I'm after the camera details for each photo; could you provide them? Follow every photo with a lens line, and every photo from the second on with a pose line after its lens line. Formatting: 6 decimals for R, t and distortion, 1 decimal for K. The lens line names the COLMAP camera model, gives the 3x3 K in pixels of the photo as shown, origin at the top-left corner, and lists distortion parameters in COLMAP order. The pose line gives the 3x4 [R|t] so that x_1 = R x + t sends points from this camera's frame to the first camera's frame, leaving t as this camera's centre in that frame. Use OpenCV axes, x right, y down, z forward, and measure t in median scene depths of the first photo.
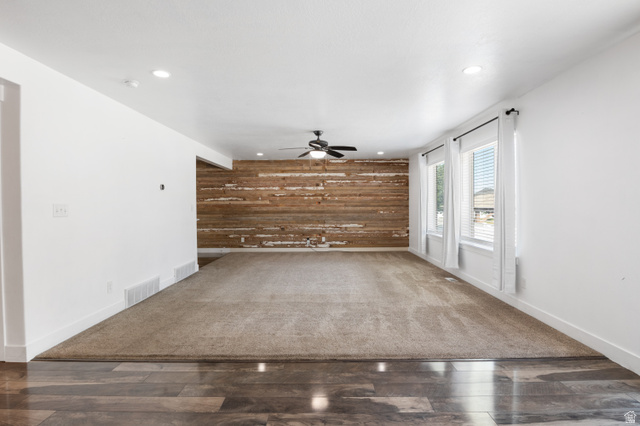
lens RADIAL K [[322.6, 0, 319.7], [0, 322.6, 211.2], [0, 0, 1]] dist [-0.014110, 0.001090]
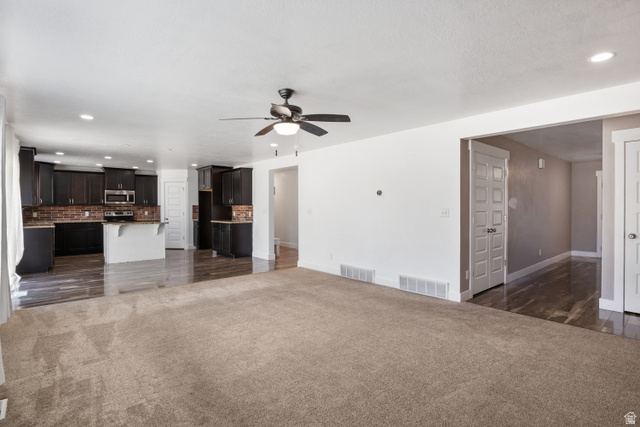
lens RADIAL K [[322.6, 0, 324.1], [0, 322.6, 209.5], [0, 0, 1]] dist [-0.014110, 0.001090]
pose [[-0.745675, 0.012886, -0.666185, 0.218804], [-0.003867, 0.999712, 0.023665, -0.024199], [0.666298, 0.020223, -0.745411, 0.951808]]
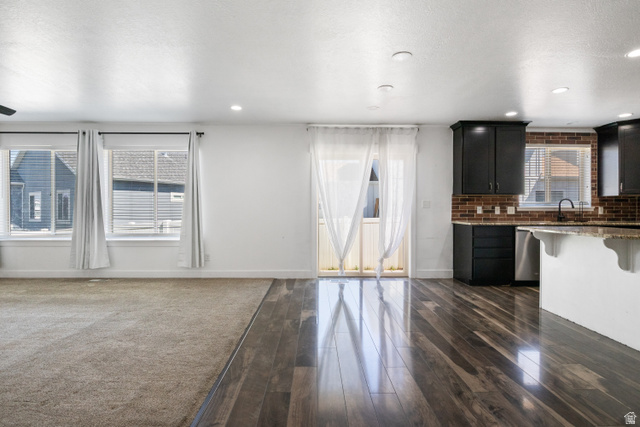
lens RADIAL K [[322.6, 0, 321.4], [0, 322.6, 213.5], [0, 0, 1]] dist [-0.014110, 0.001090]
pose [[-0.027098, -0.007730, 0.999603, -0.339347], [0.013589, 0.999875, 0.008101, 0.011076], [-0.999540, 0.013803, -0.026990, 0.226326]]
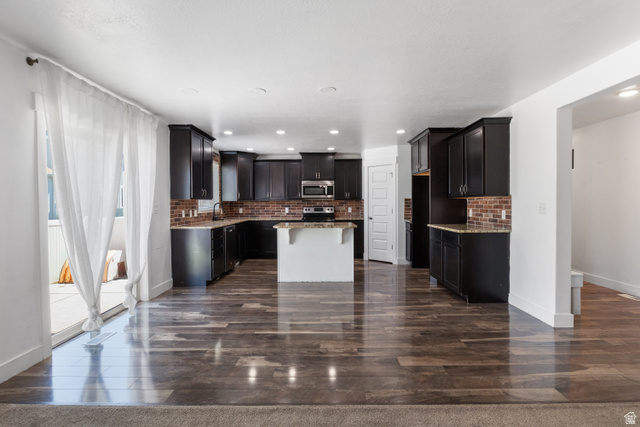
lens RADIAL K [[322.6, 0, 321.4], [0, 322.6, 207.0], [0, 0, 1]] dist [-0.014110, 0.001090]
pose [[-0.999885, 0.012678, -0.008266, 0.001824], [0.012455, 0.999573, 0.026440, -0.012523], [0.008598, 0.026334, -0.999616, 0.531821]]
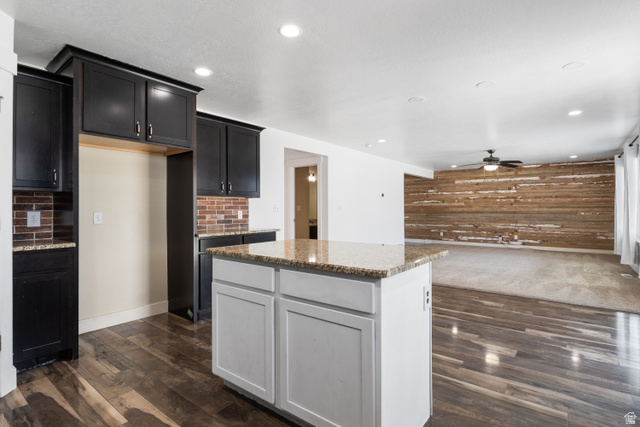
lens RADIAL K [[322.6, 0, 315.5], [0, 322.6, 207.7], [0, 0, 1]] dist [-0.014110, 0.001090]
pose [[0.786631, 0.003829, -0.617412, 0.151840], [-0.014270, 0.999826, -0.011981, 0.008540], [0.617259, 0.018235, 0.786549, -0.298046]]
